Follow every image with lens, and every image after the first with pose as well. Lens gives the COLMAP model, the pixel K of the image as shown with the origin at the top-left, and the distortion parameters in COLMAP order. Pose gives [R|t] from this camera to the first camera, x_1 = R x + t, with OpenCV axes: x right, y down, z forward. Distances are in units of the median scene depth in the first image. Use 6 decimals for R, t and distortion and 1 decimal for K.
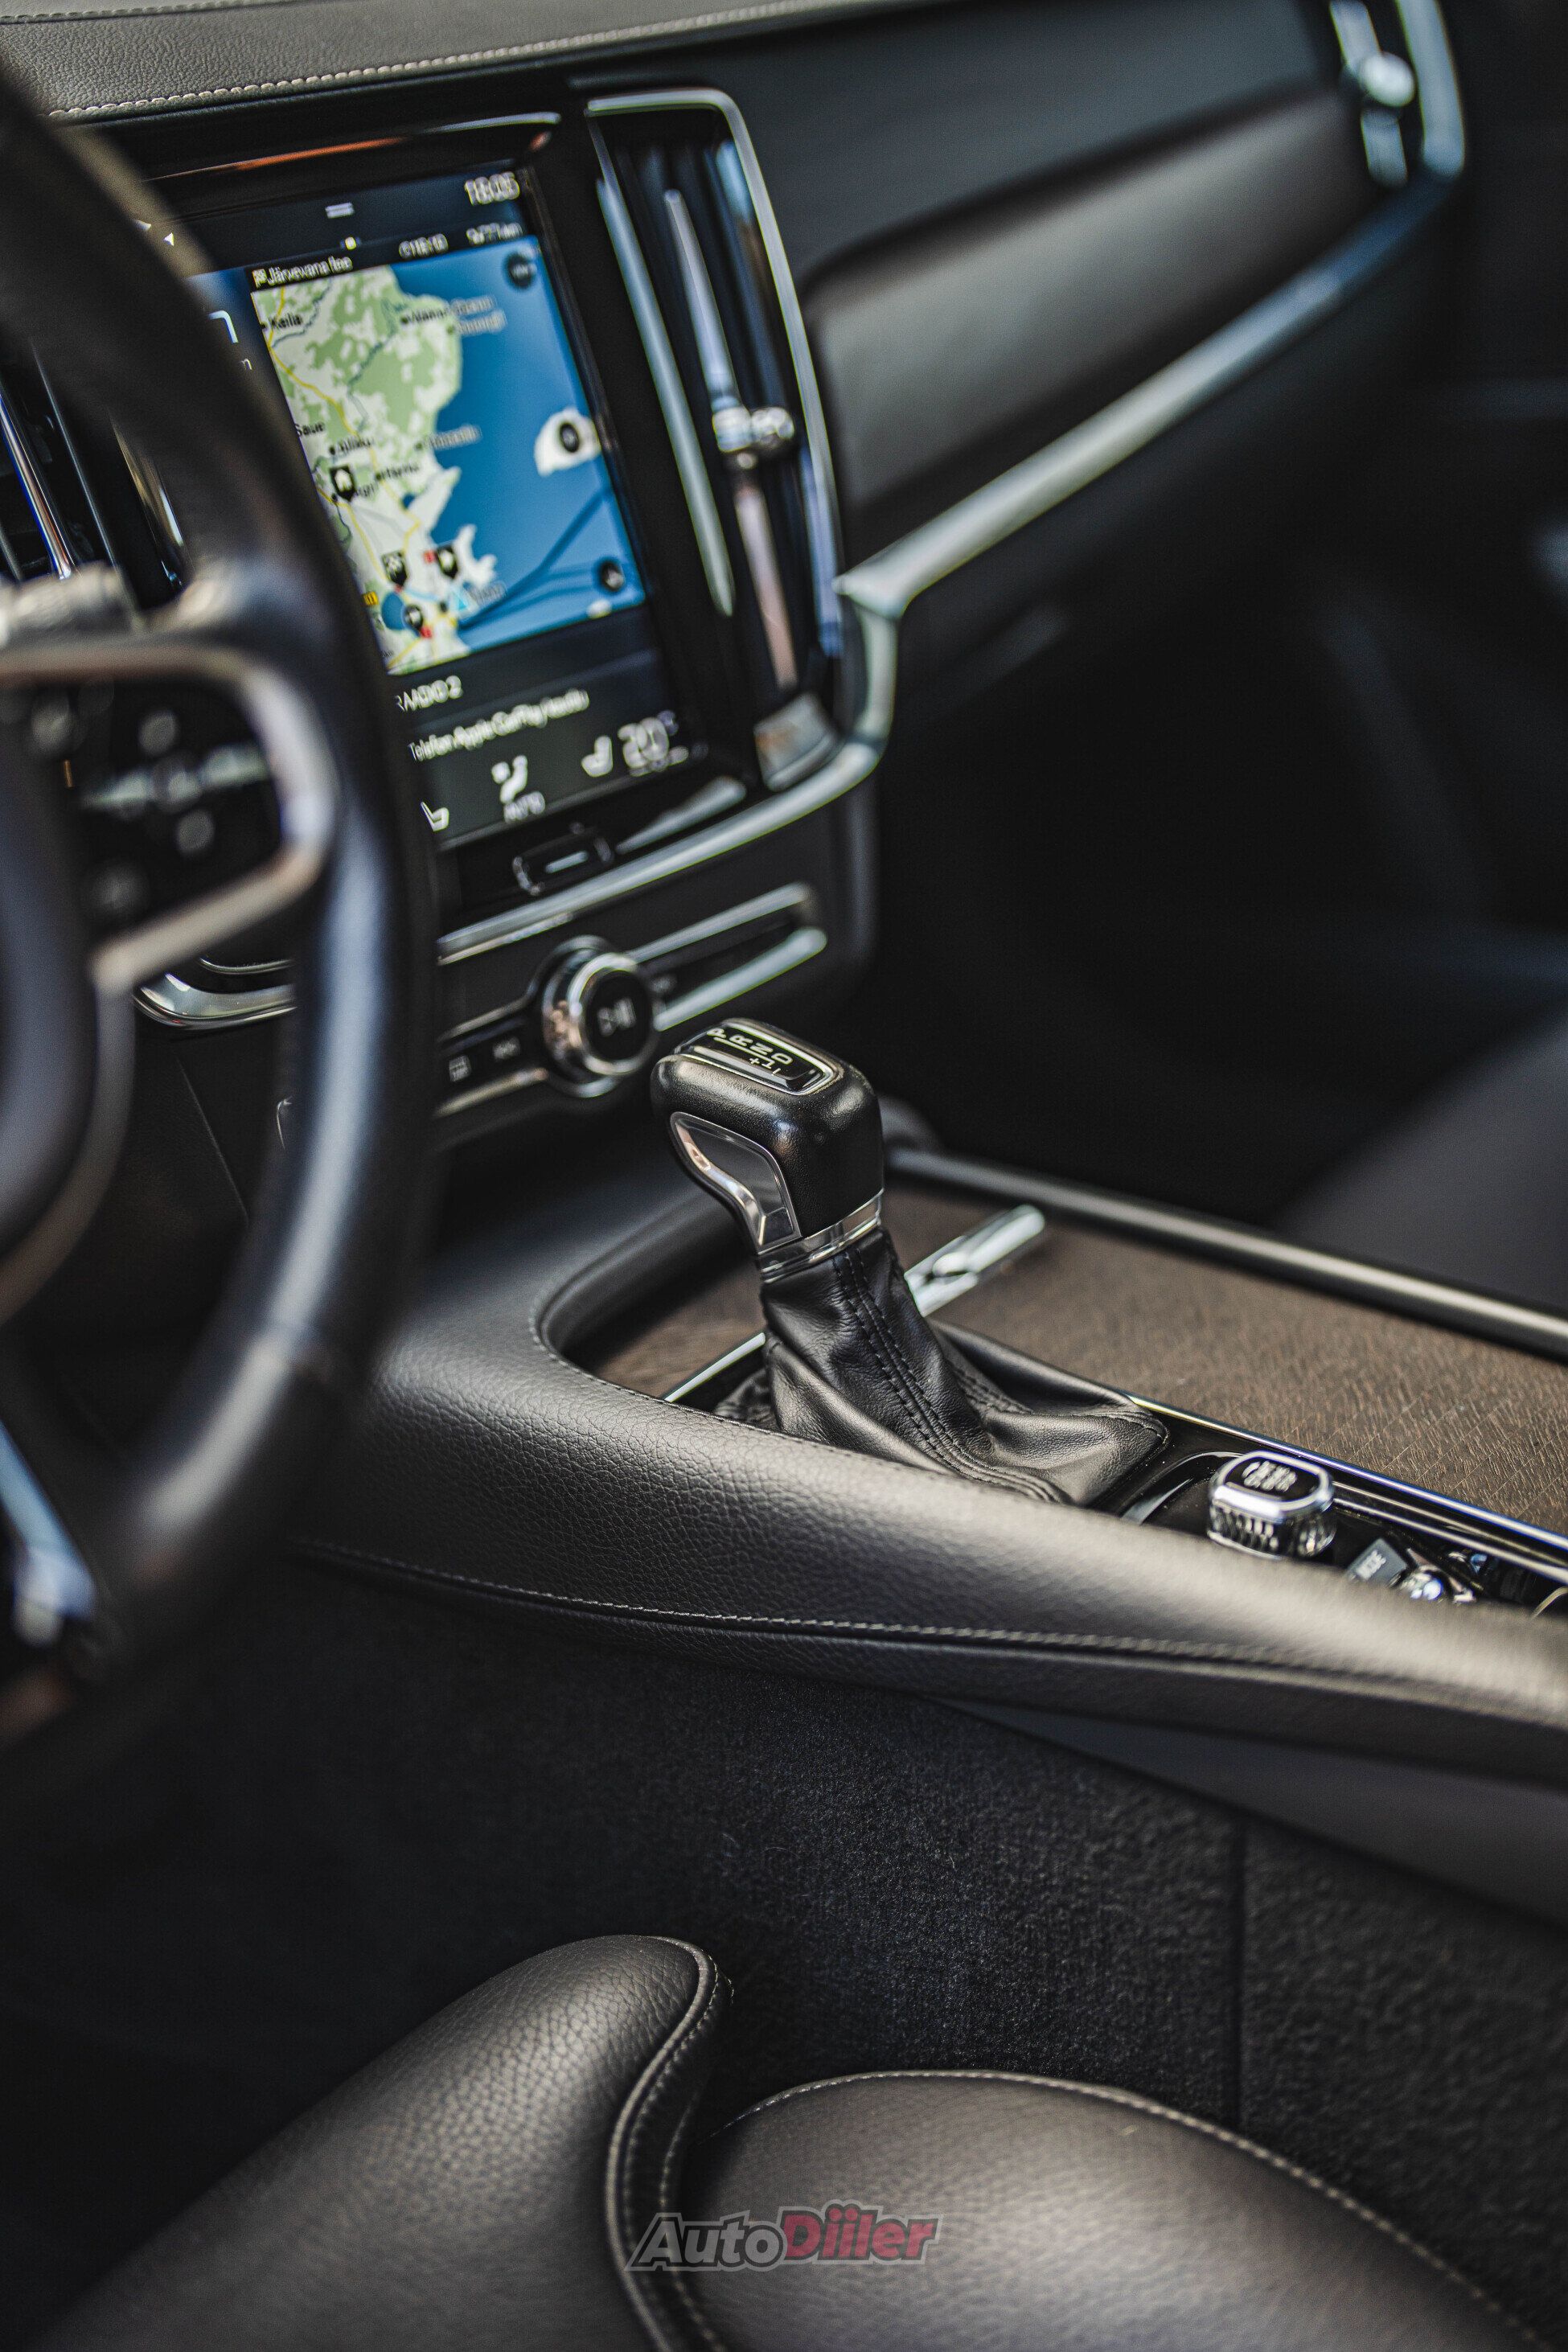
lens RADIAL K [[3393.1, 0, 784.0], [0, 3393.1, 1176.0], [0, 0, 1]] dist [-0.120297, 0.016902]
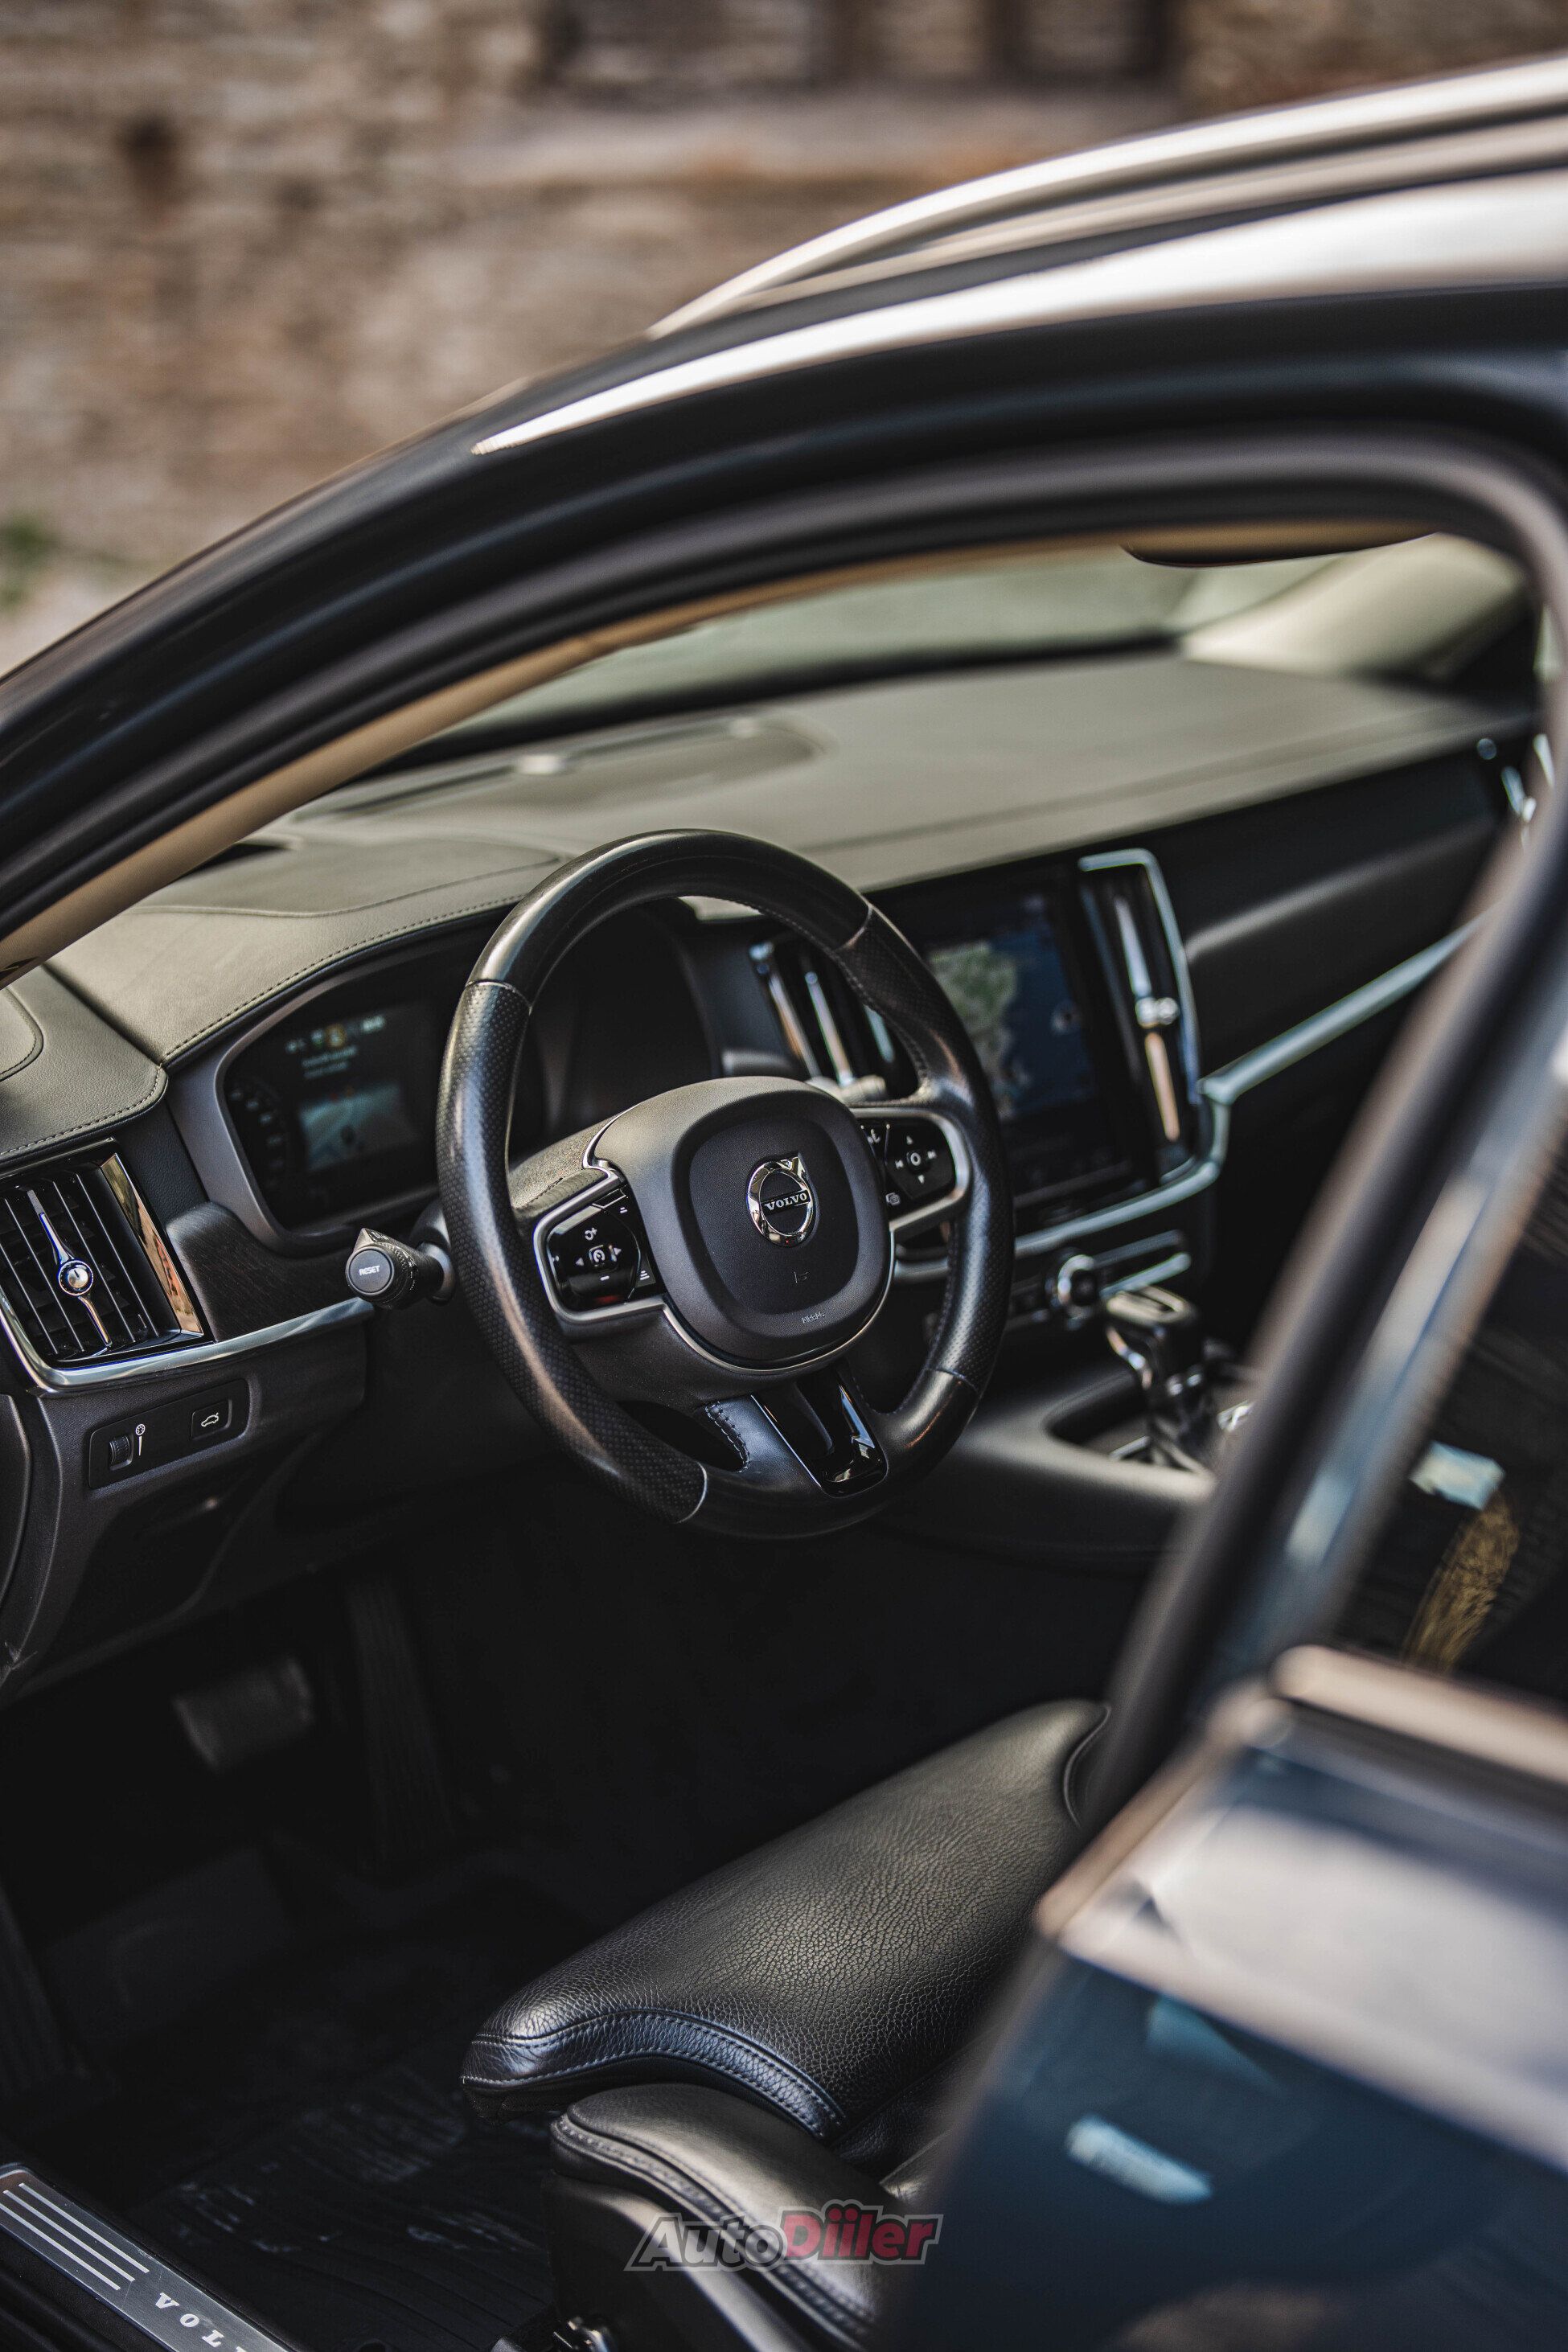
lens RADIAL K [[3370.0, 0, 784.0], [0, 3370.0, 1176.0], [0, 0, 1]] dist [-0.001496, -0.002705]
pose [[0.988797, 0.014019, -0.148603, 0.080347], [-0.034888, 0.989709, -0.138775, 0.190177], [0.145129, 0.142405, 0.979111, -1.144428]]
